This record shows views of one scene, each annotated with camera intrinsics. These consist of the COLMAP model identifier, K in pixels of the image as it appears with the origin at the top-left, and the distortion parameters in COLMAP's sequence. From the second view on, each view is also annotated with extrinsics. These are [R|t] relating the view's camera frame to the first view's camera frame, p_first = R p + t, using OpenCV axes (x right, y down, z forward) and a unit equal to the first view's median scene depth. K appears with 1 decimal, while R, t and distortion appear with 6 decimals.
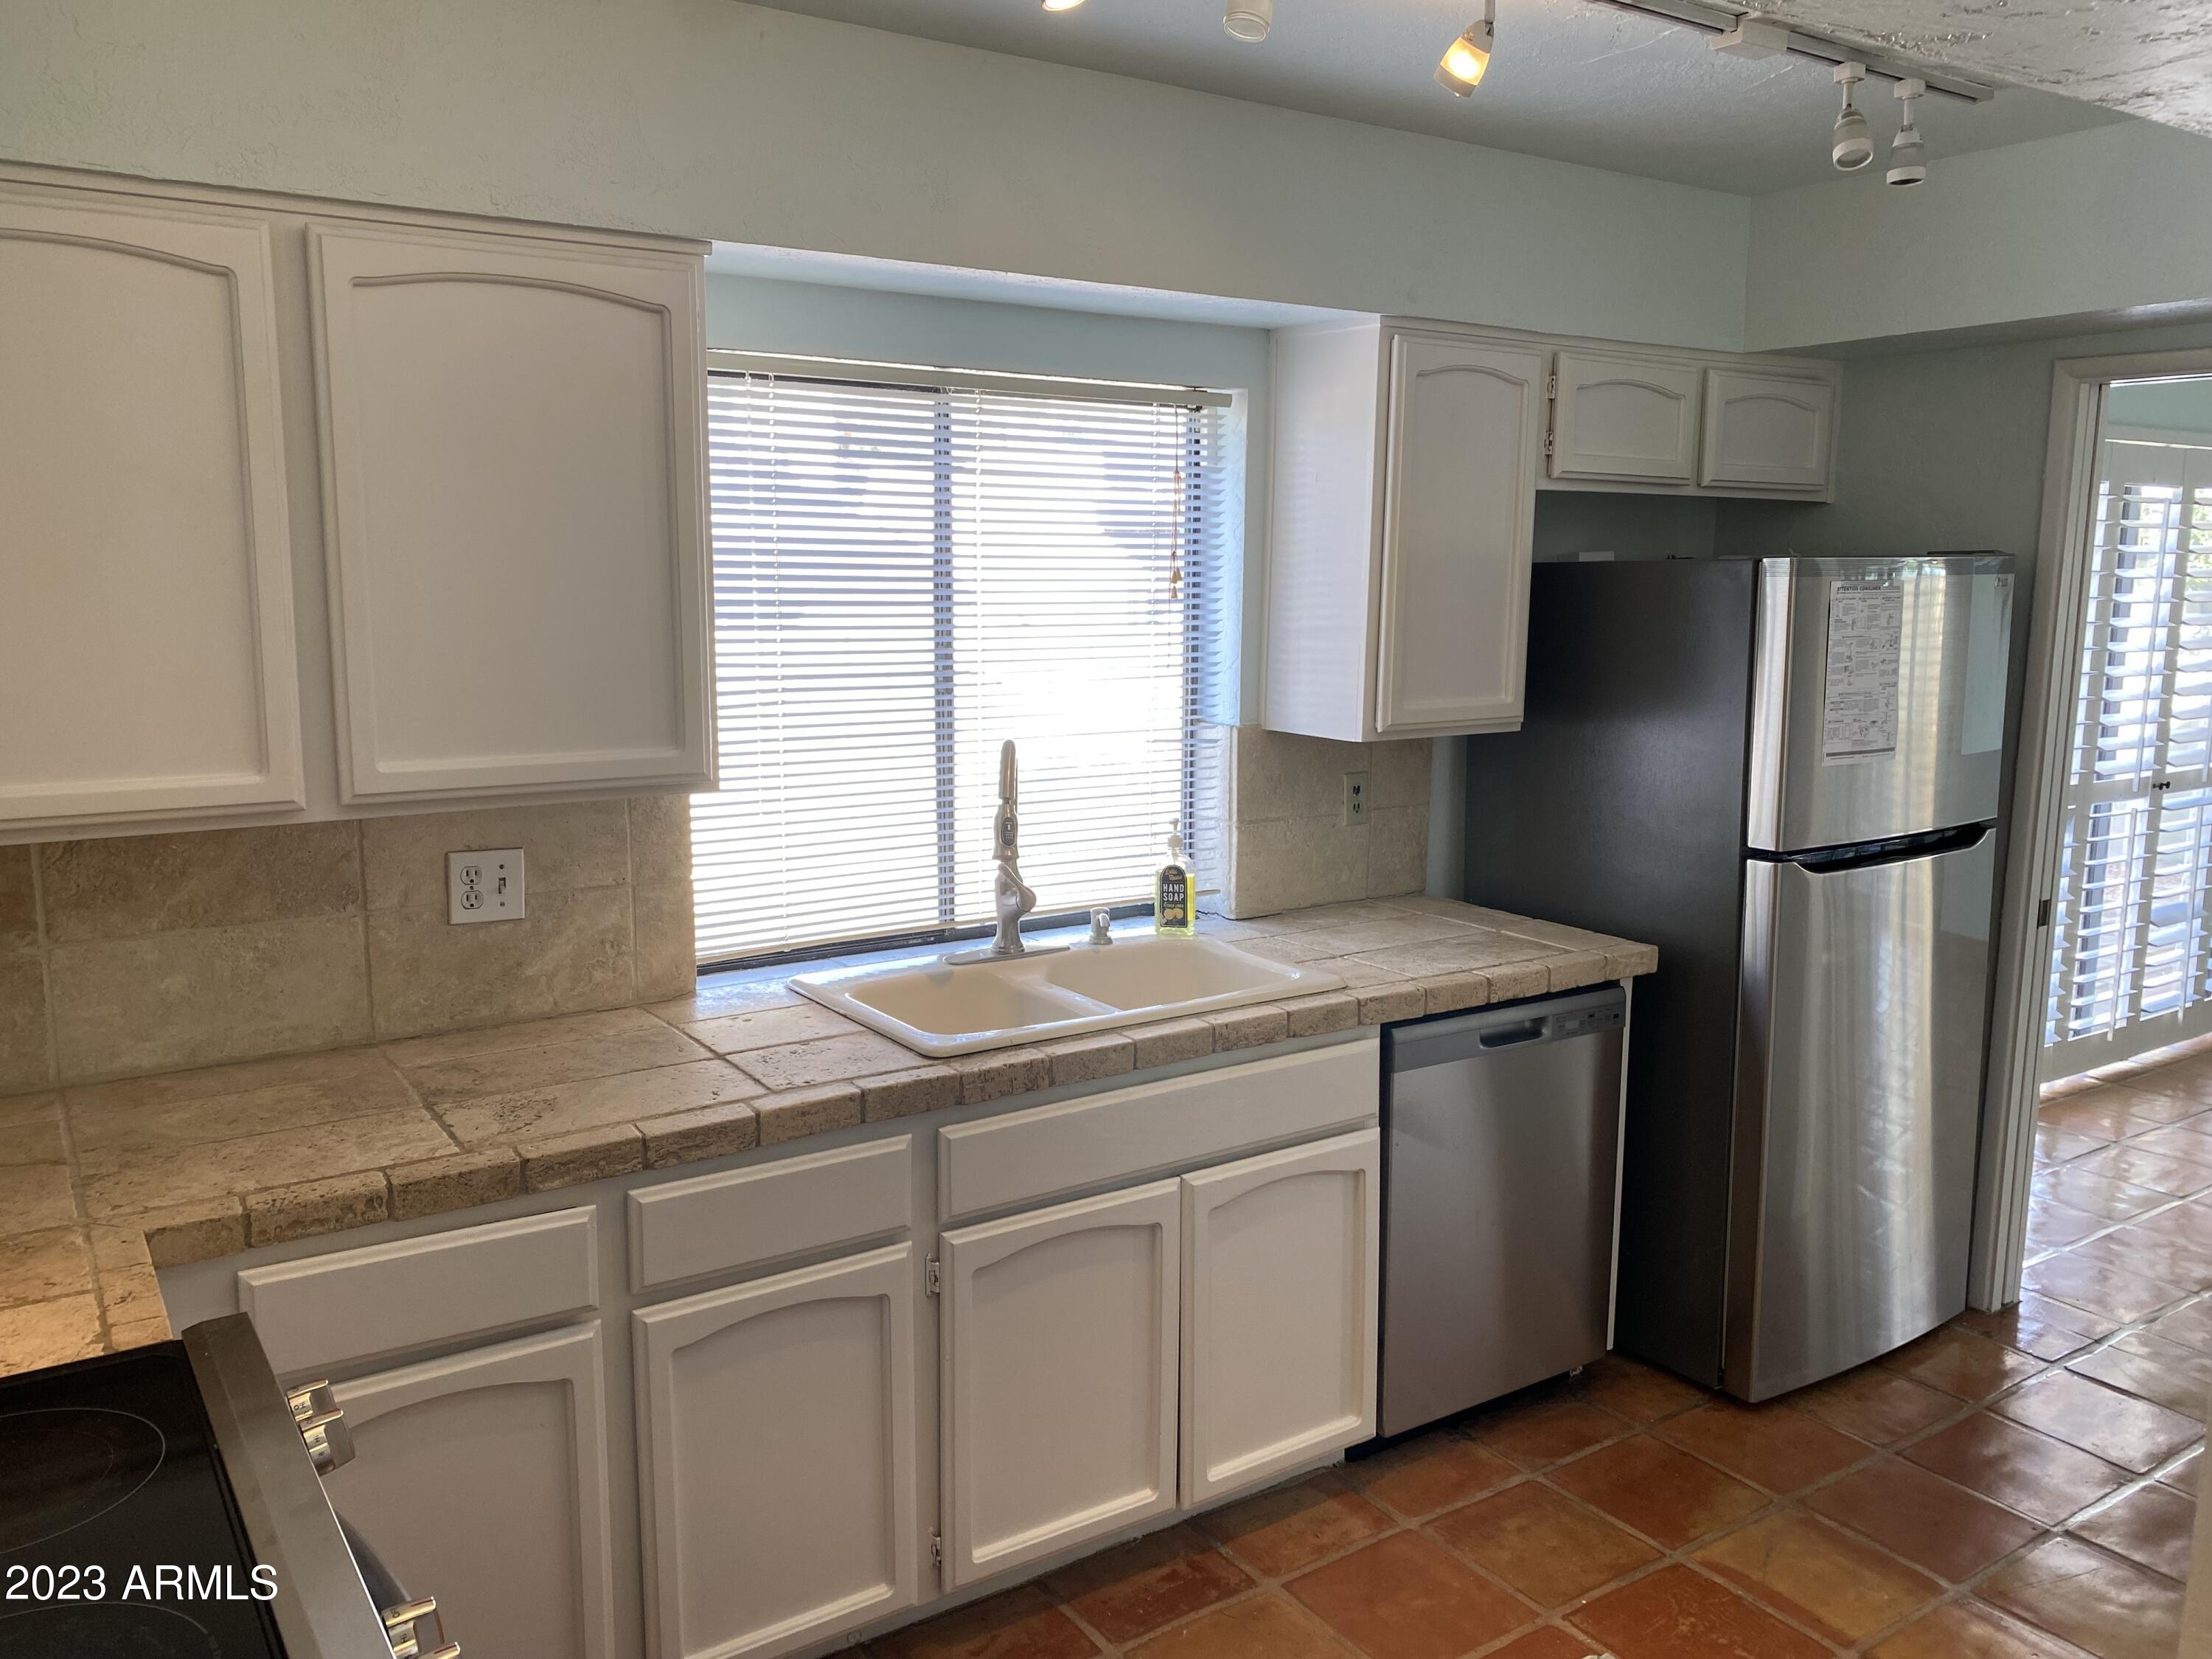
lens RADIAL K [[1702.1, 0, 1179.4], [0, 1702.1, 820.1], [0, 0, 1]] dist [0.069964, -0.161253]
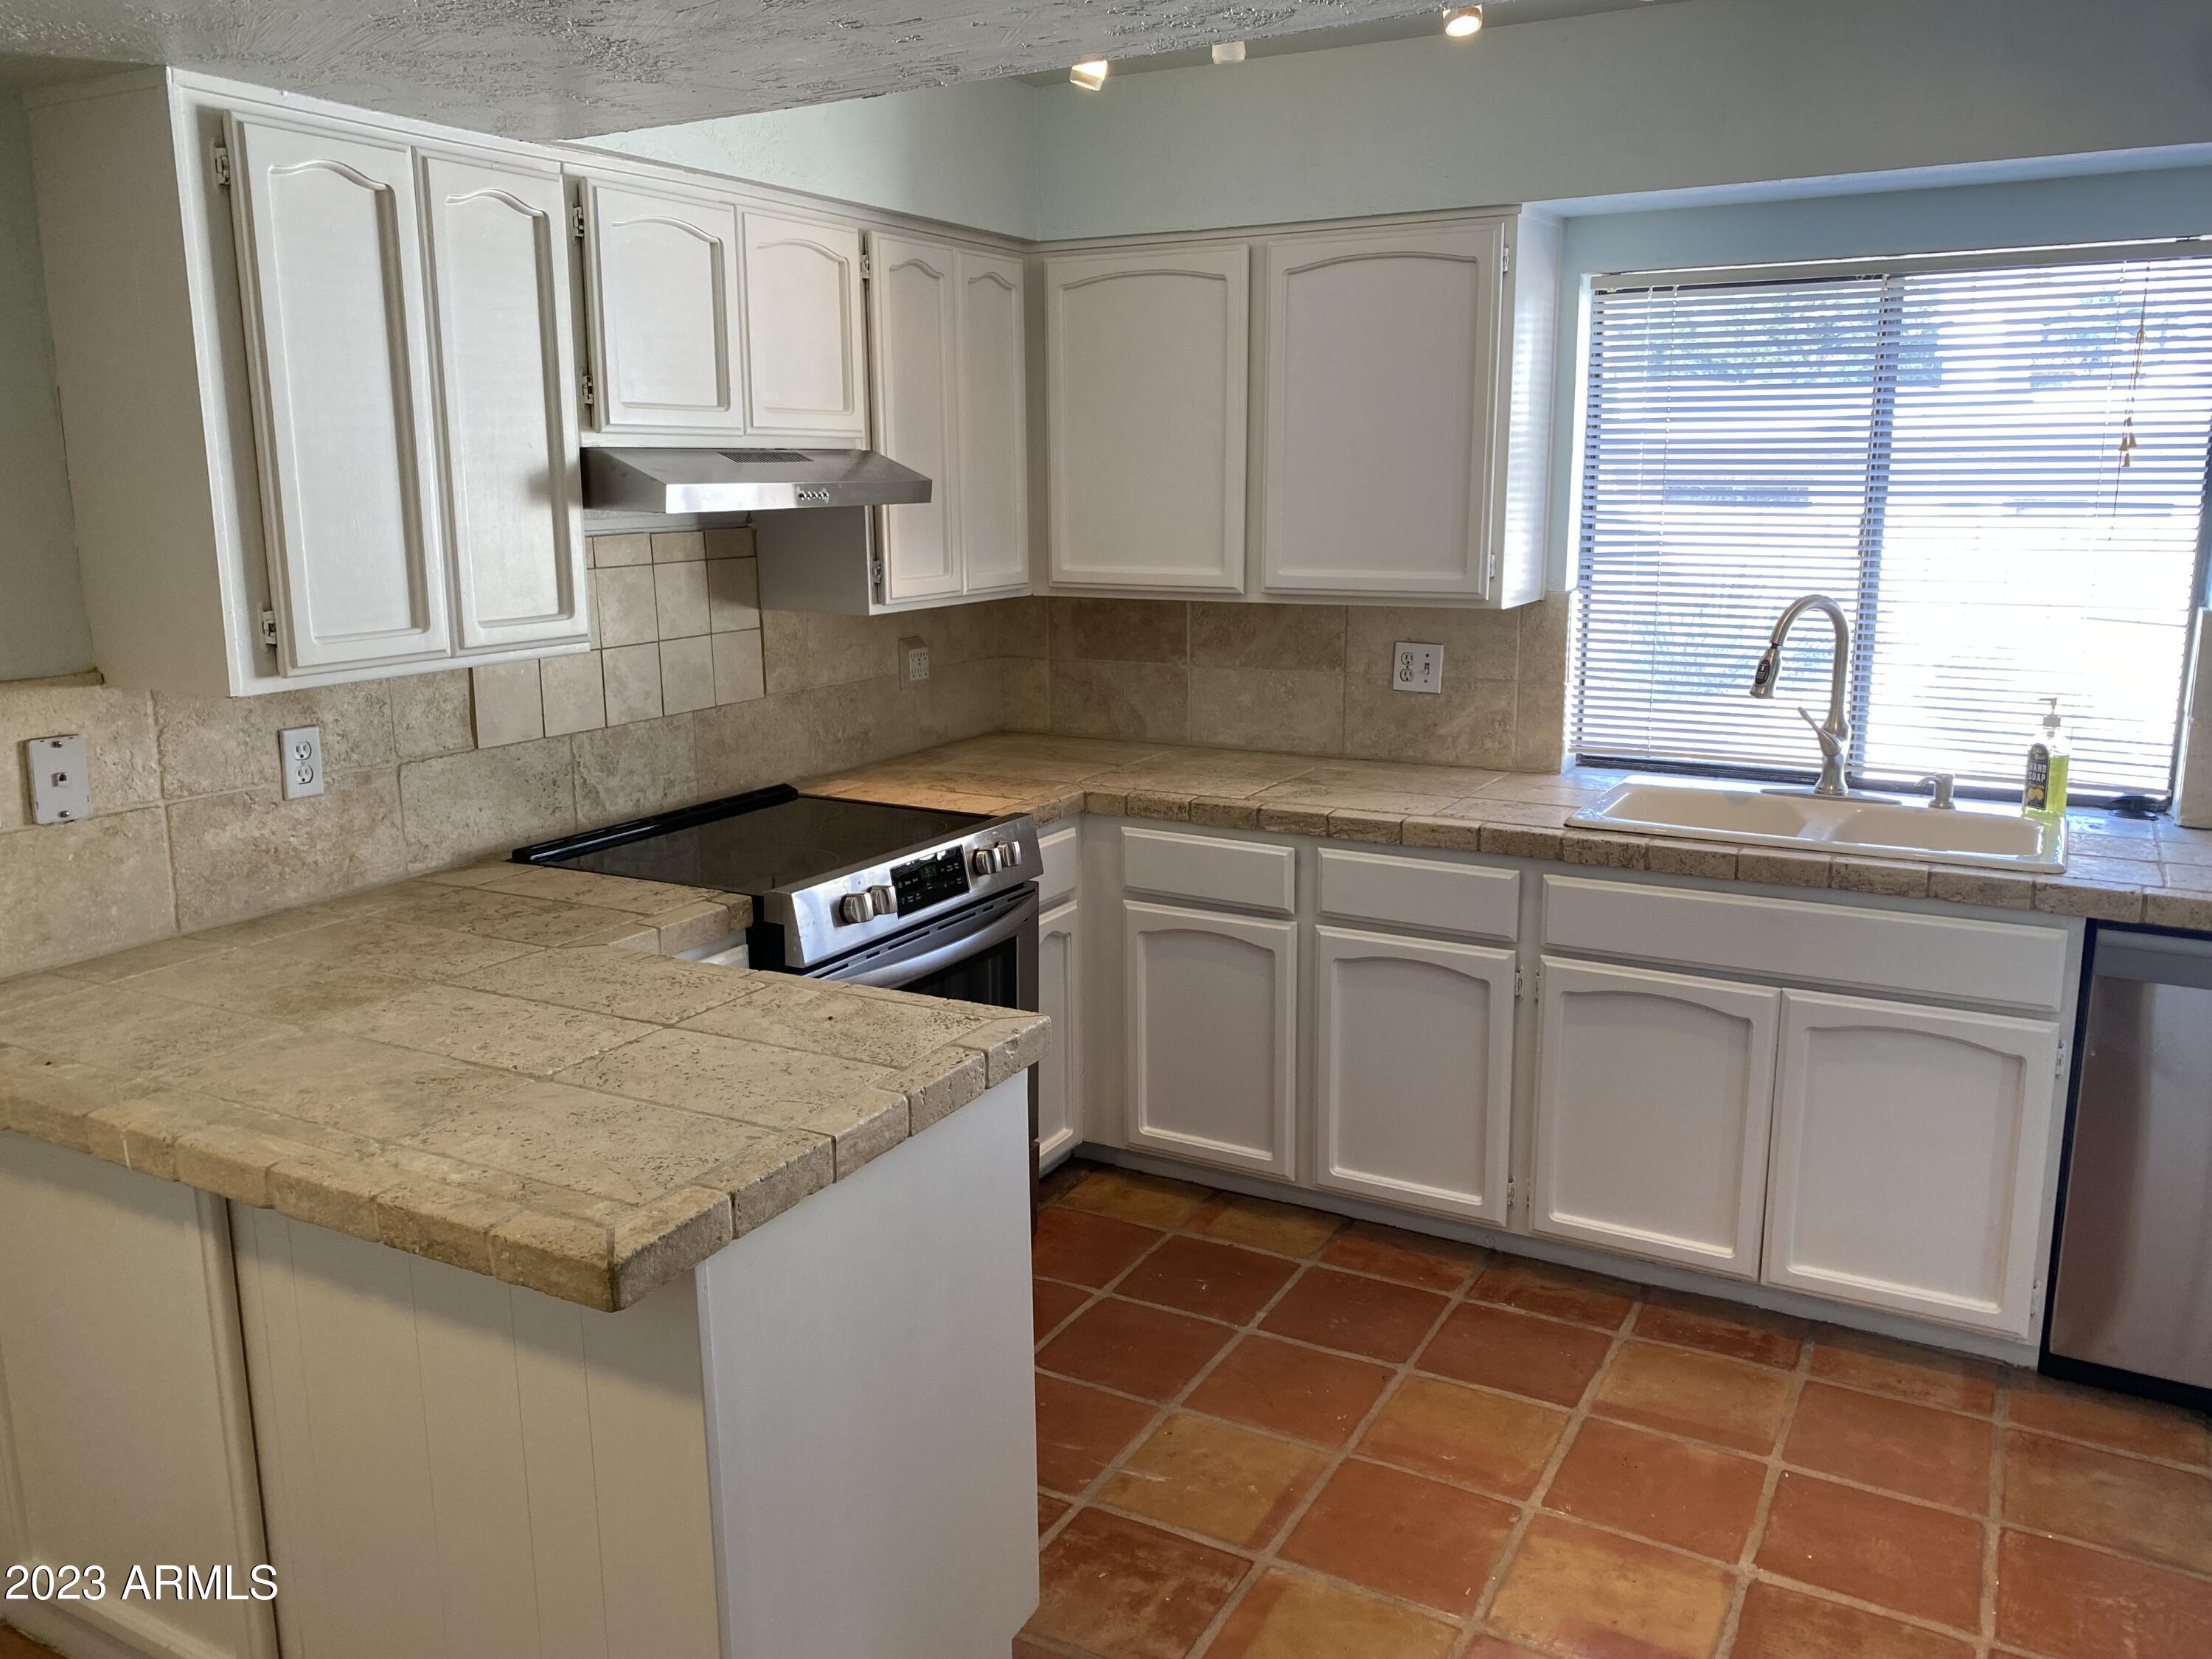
lens RADIAL K [[1722.0, 0, 1106.0], [0, 1722.0, 829.5], [0, 0, 1]] dist [0.074447, -0.091952]
pose [[0.438827, 0.174715, -0.881422, 0.836143], [-0.123808, 0.983316, 0.133272, 0.010677], [0.890001, 0.050643, 0.453137, 0.090609]]
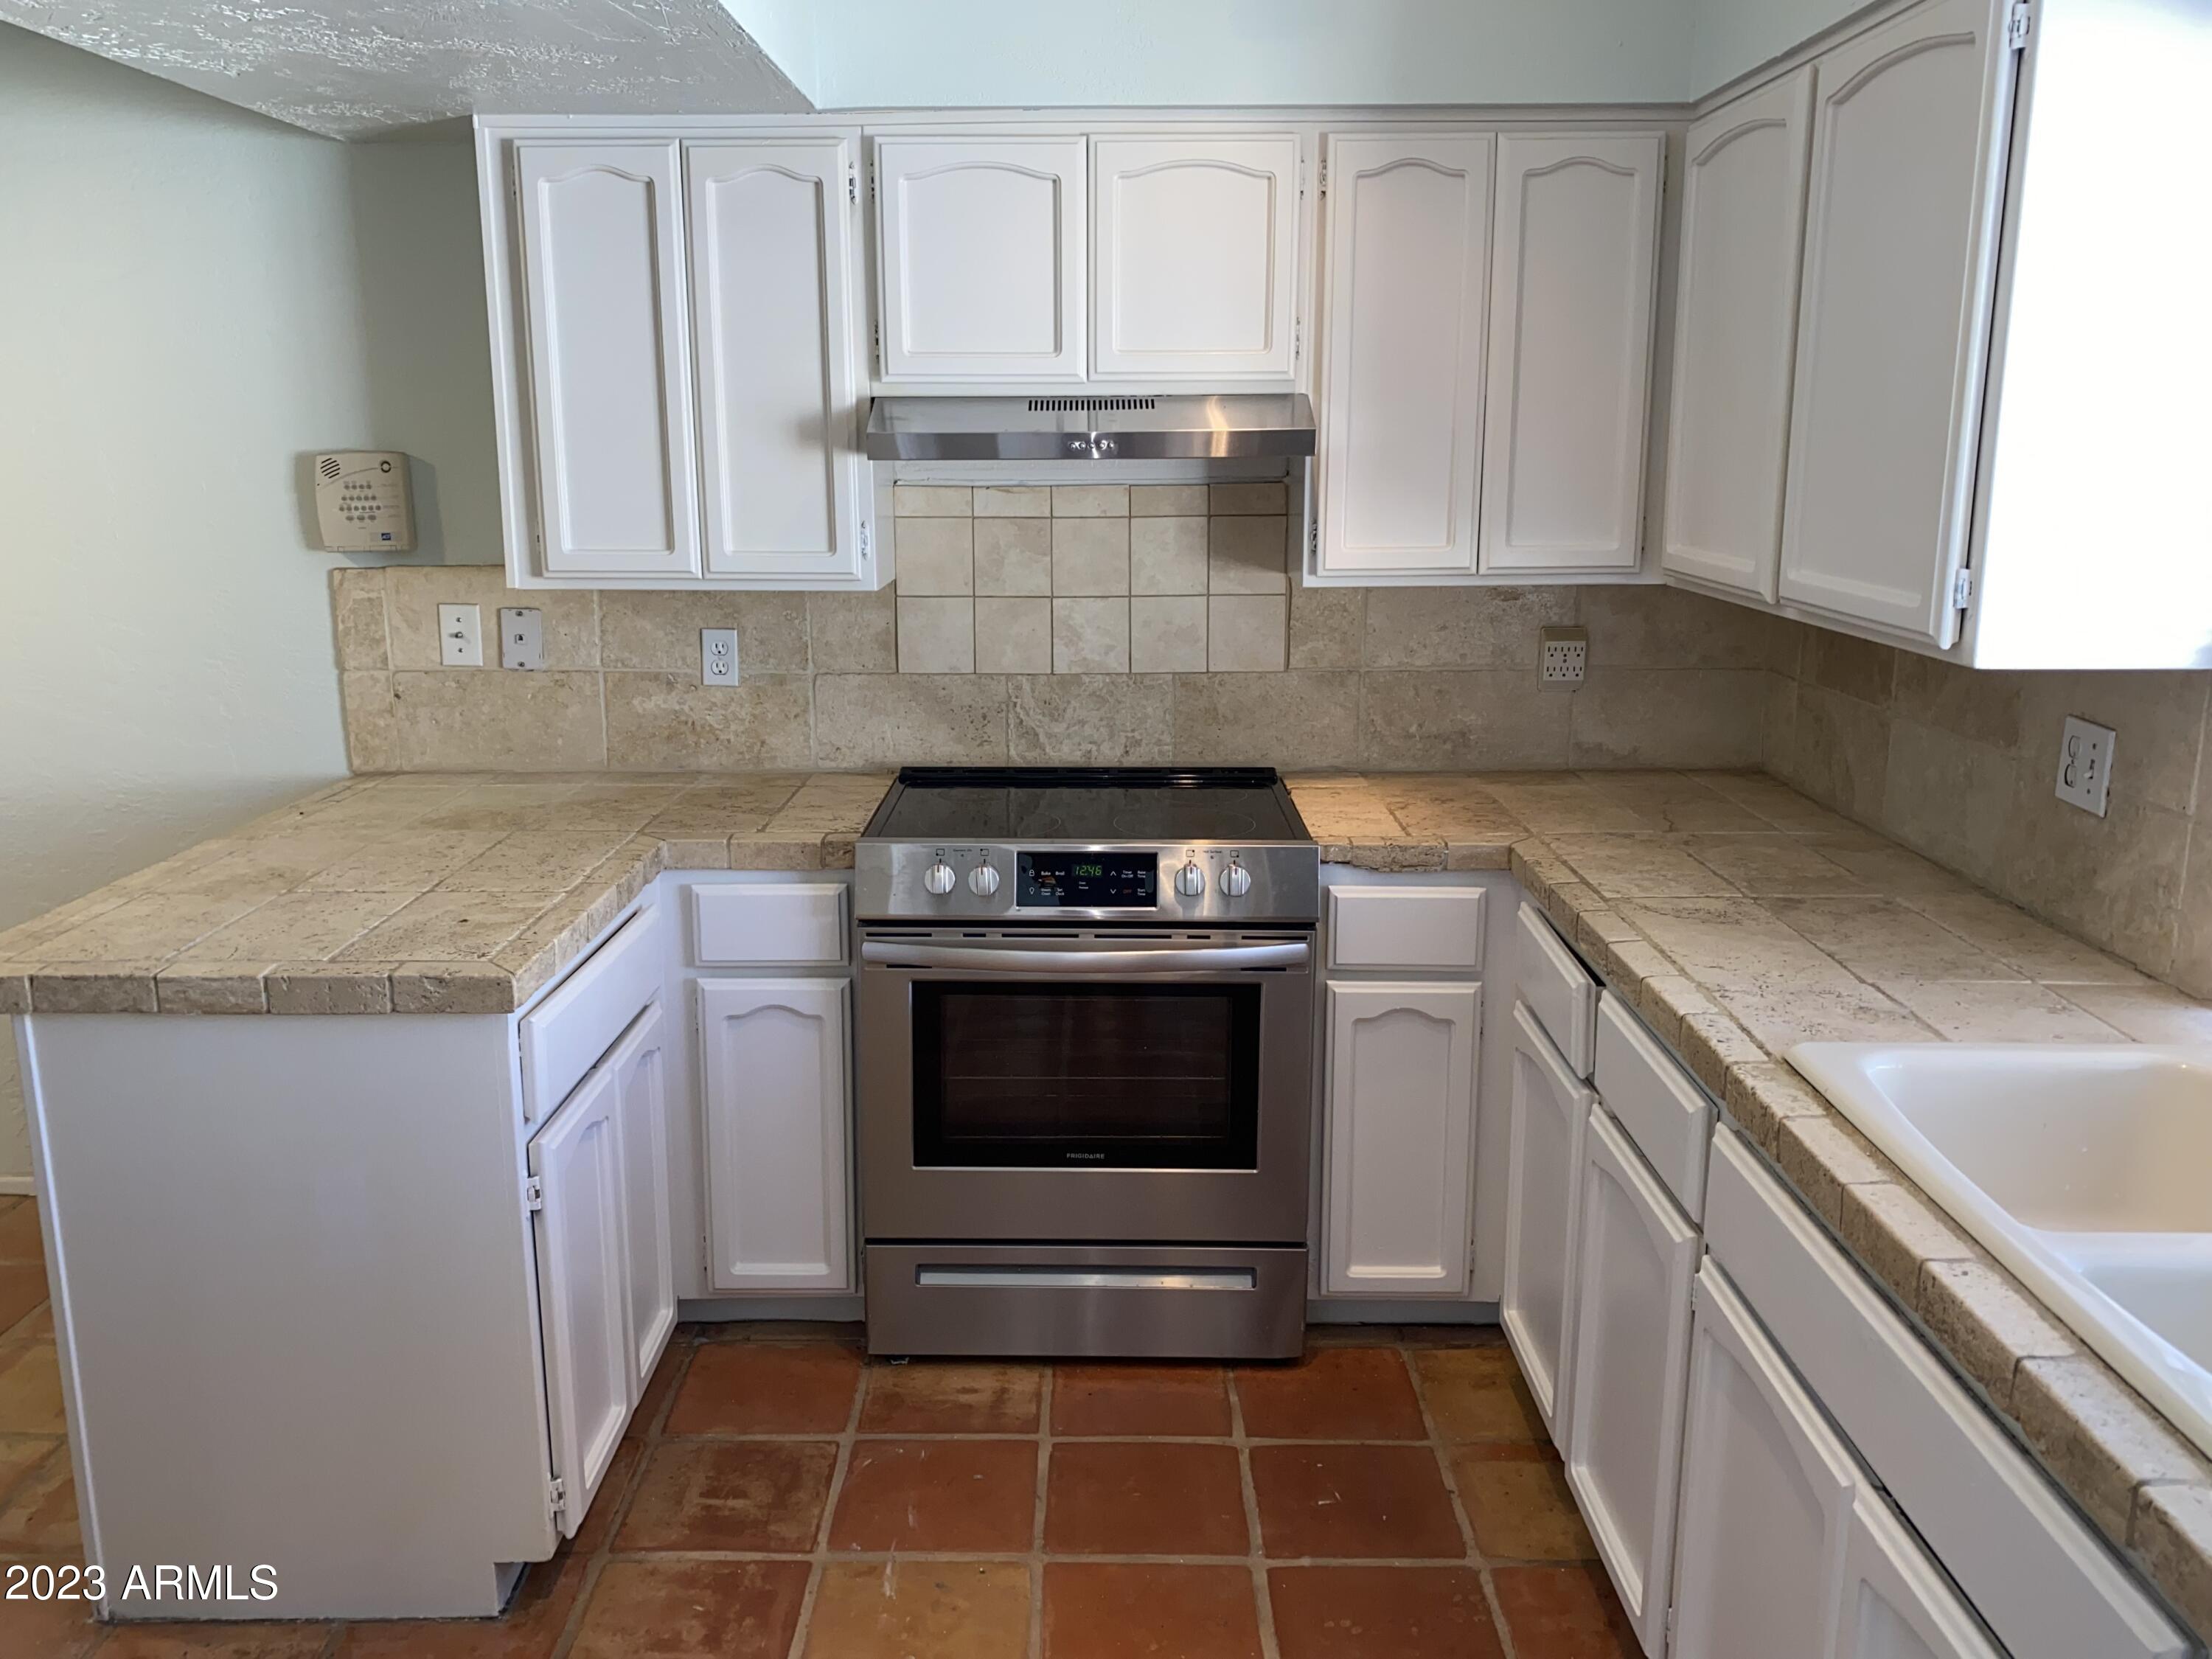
lens RADIAL K [[1809.7, 0, 1106.0], [0, 1809.7, 829.5], [0, 0, 1]] dist [0.110662, -0.189079]
pose [[-0.586011, 0.167931, -0.792711, 0.613772], [-0.123818, 0.948243, 0.292412, -0.139797], [0.800787, 0.269508, -0.534888, 1.128420]]
